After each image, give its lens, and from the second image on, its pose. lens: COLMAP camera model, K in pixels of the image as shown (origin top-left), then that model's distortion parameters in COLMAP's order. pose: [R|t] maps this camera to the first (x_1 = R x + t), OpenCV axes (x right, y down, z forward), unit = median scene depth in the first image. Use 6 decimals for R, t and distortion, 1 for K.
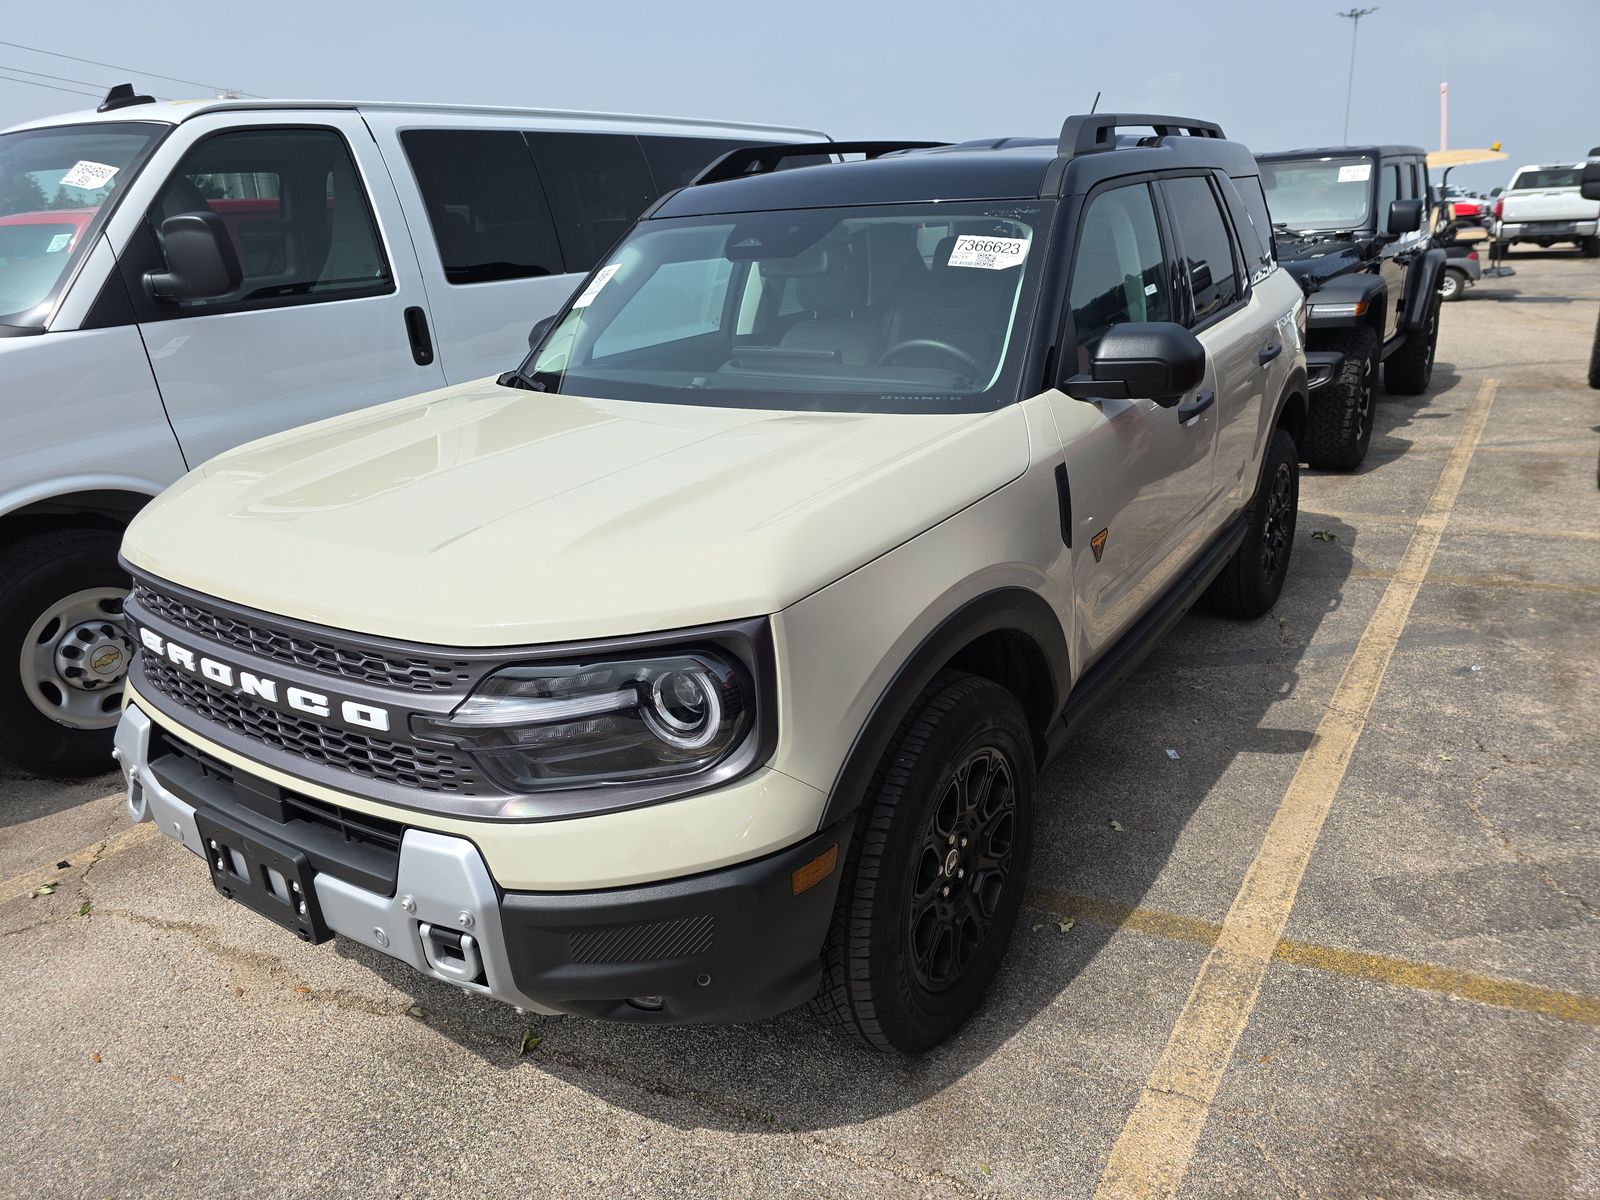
lens RADIAL K [[1083.6, 0, 795.1], [0, 1083.6, 559.7], [0, 0, 1]] dist [0.065614, -0.073800]
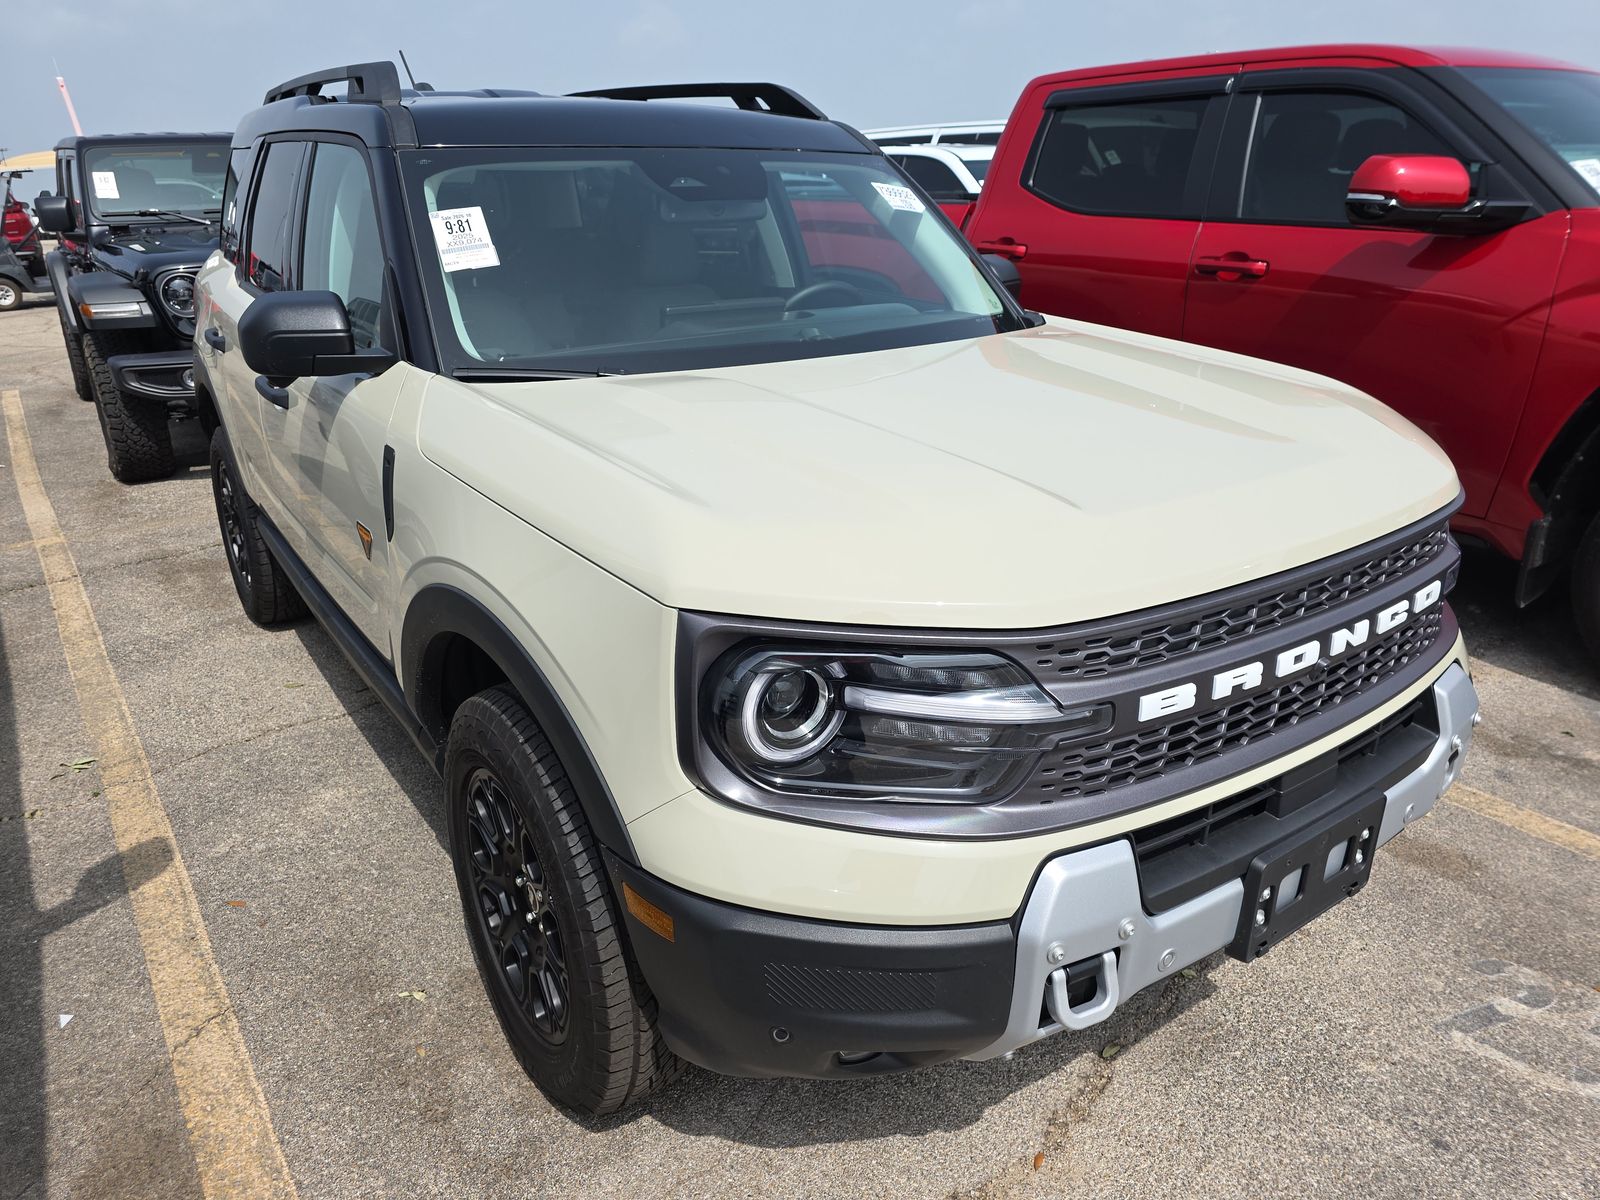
lens RADIAL K [[1083.6, 0, 795.1], [0, 1083.6, 559.7], [0, 0, 1]] dist [0.065614, -0.073800]
pose [[0.346218, -0.261890, 0.900859, -1.152202], [0.274109, 0.946583, 0.169838, -0.173876], [-0.897217, 0.188133, 0.399510, 0.840550]]
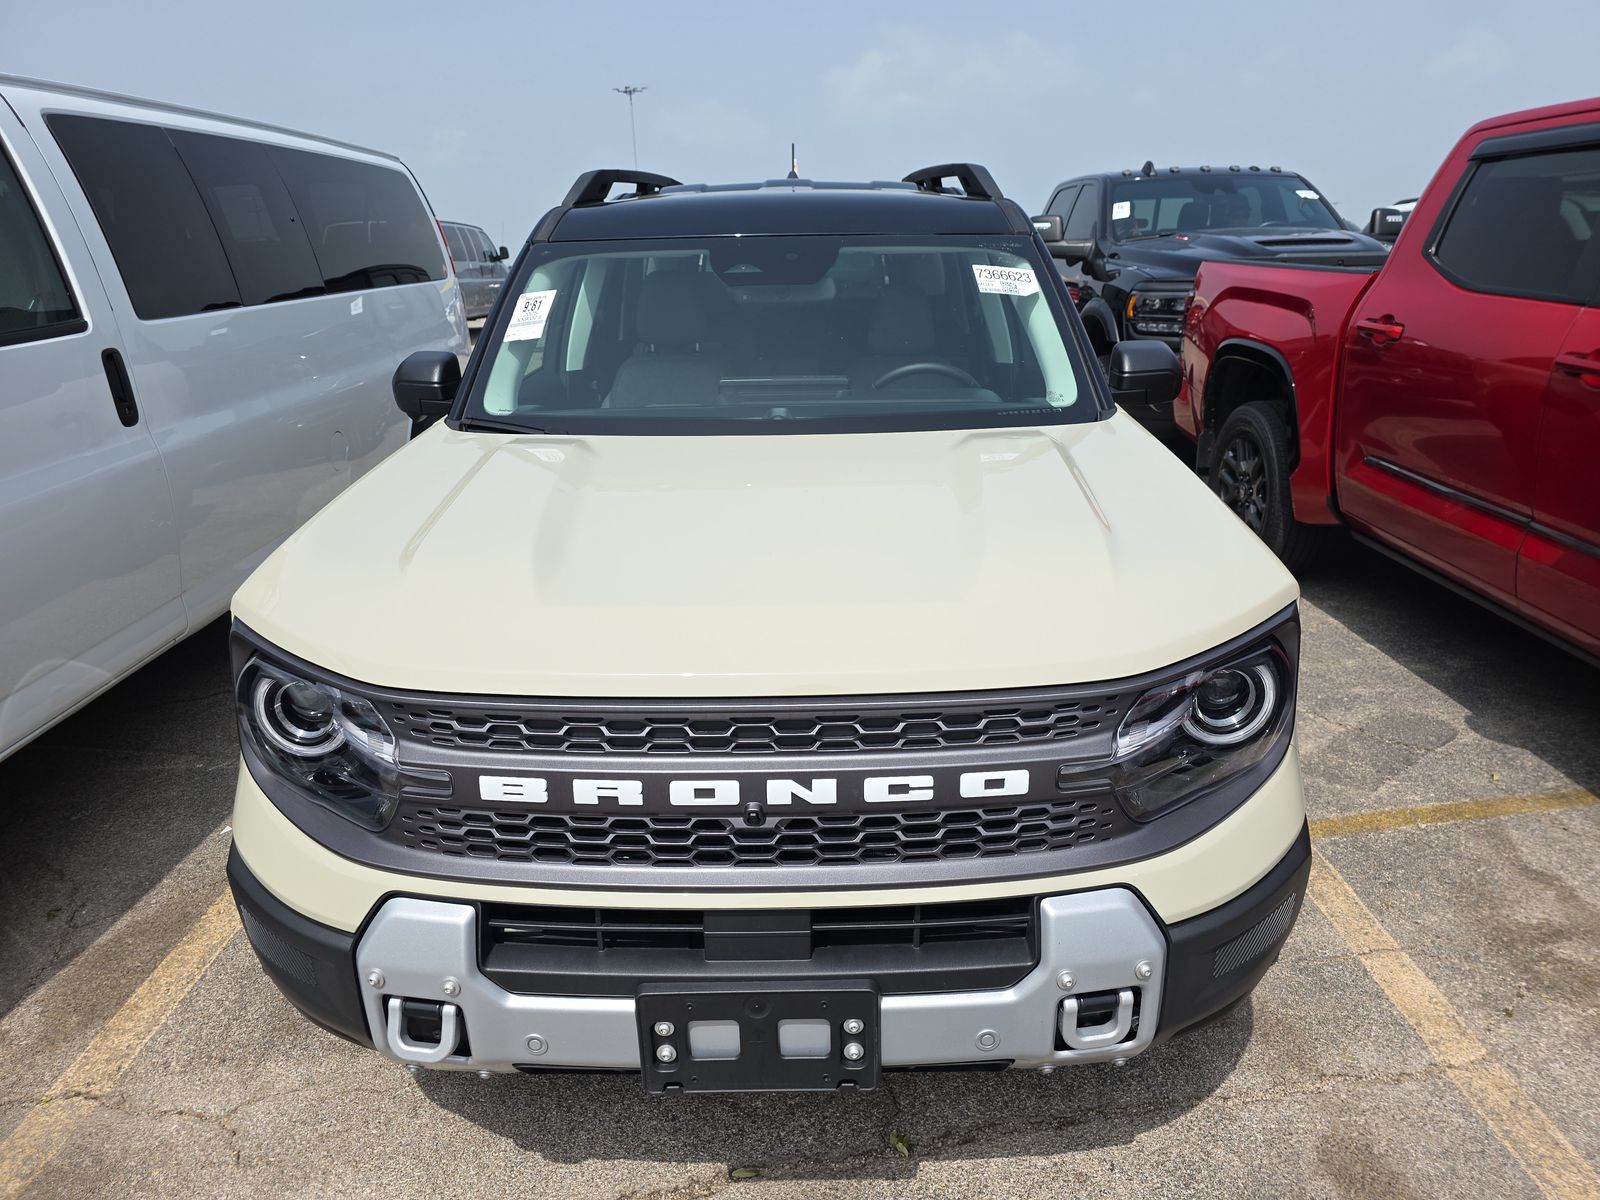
lens RADIAL K [[1083.6, 0, 795.1], [0, 1083.6, 559.7], [0, 0, 1]] dist [0.065614, -0.073800]
pose [[0.826067, -0.125615, 0.549394, -0.741245], [0.147647, 0.989031, 0.004132, -0.047116], [-0.543888, 0.077703, 0.835553, 0.258998]]
